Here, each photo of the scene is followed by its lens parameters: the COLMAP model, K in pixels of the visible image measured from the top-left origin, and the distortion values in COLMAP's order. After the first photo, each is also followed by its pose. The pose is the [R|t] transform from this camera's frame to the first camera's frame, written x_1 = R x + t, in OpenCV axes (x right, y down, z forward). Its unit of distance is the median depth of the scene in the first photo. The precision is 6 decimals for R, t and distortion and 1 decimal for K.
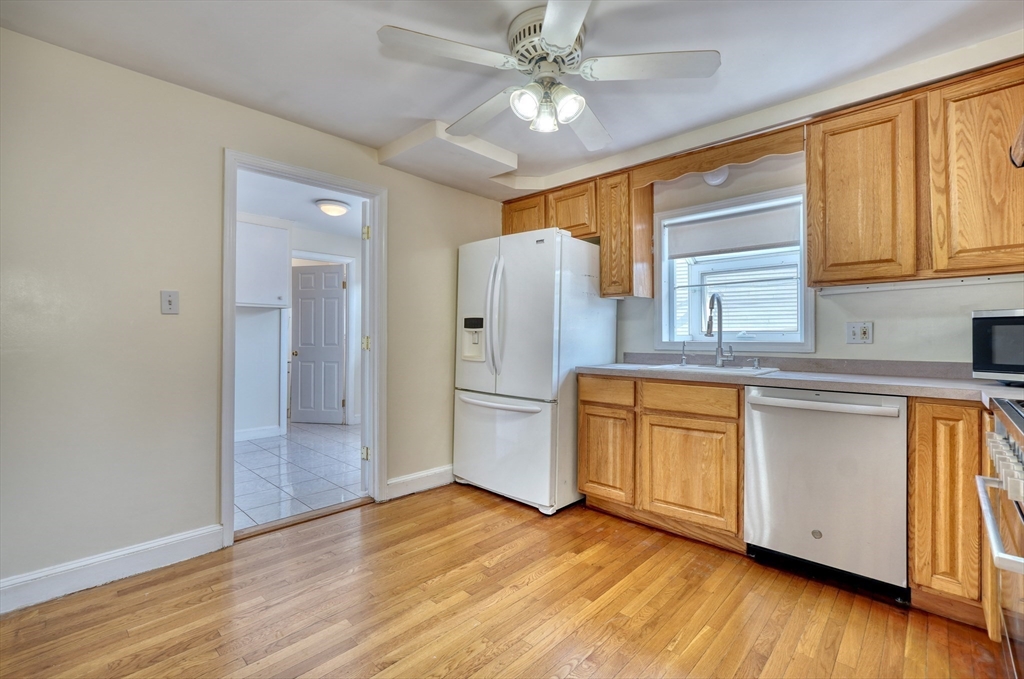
lens RADIAL K [[464.8, 0, 507.1], [0, 464.8, 333.2], [0, 0, 1]] dist [-0.000684, 0.000236]
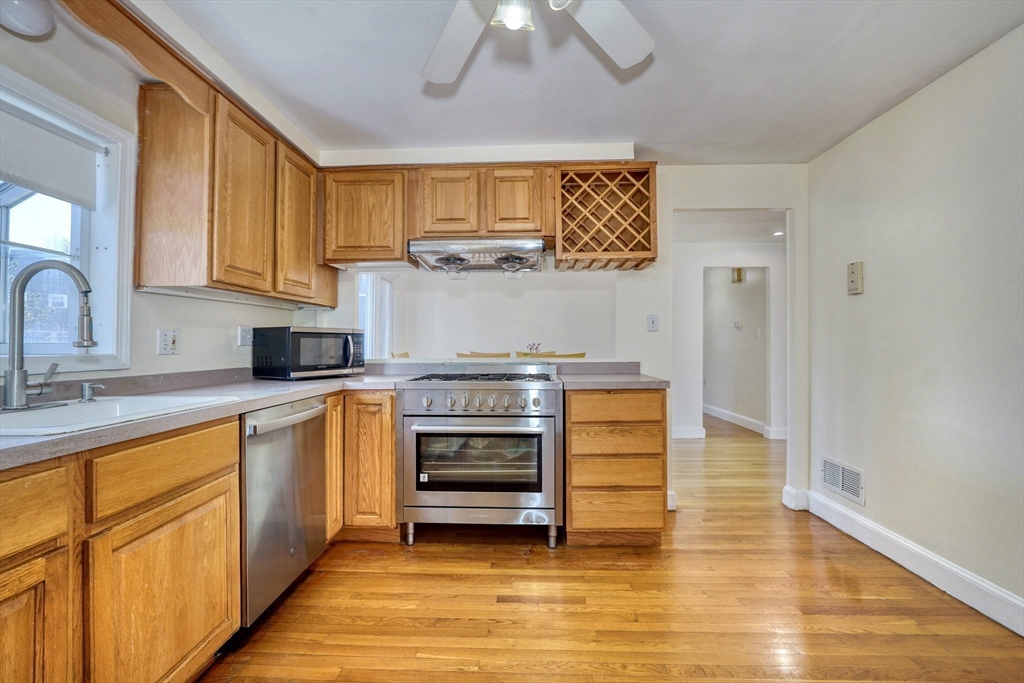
lens RADIAL K [[436.5, 0, 508.8], [0, 436.5, 341.1], [0, 0, 1]] dist [-0.020564, 0.008888]
pose [[-0.675348, 0.008331, 0.737452, -0.245899], [-0.004066, 0.999879, -0.015019, 0.007119], [-0.737488, -0.013141, -0.675233, 1.055877]]
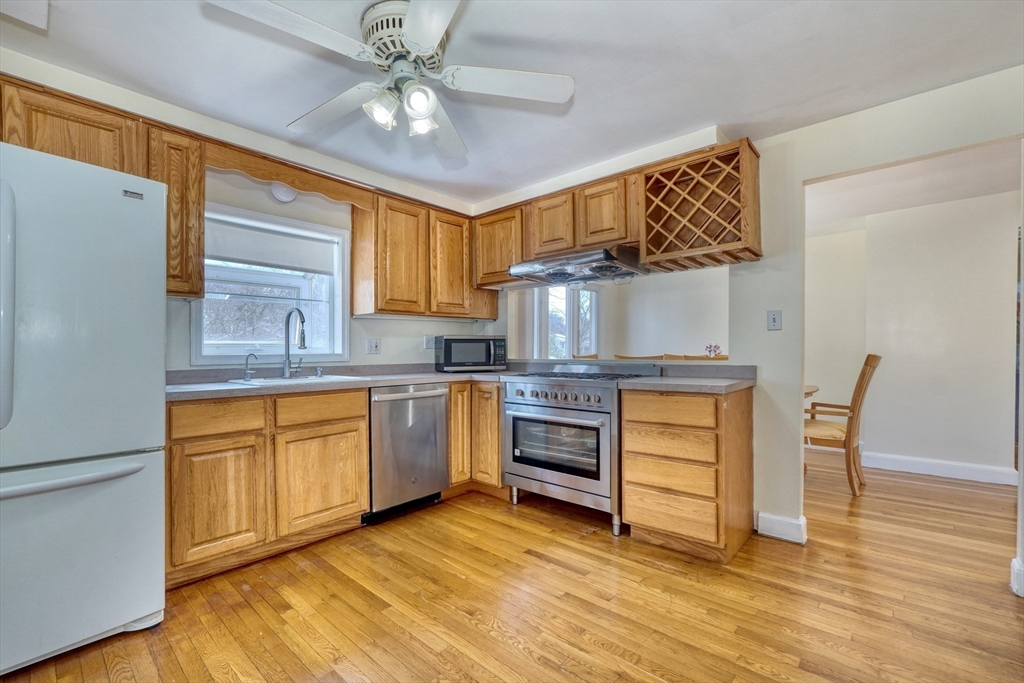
lens RADIAL K [[444.3, 0, 517.0], [0, 444.3, 353.8], [0, 0, 1]] dist [-0.023441, 0.009845]
pose [[-0.057749, -0.009679, 0.998284, -0.635625], [-0.002804, 0.999951, 0.009533, 0.007906], [-0.998327, -0.002248, -0.057773, 0.620538]]
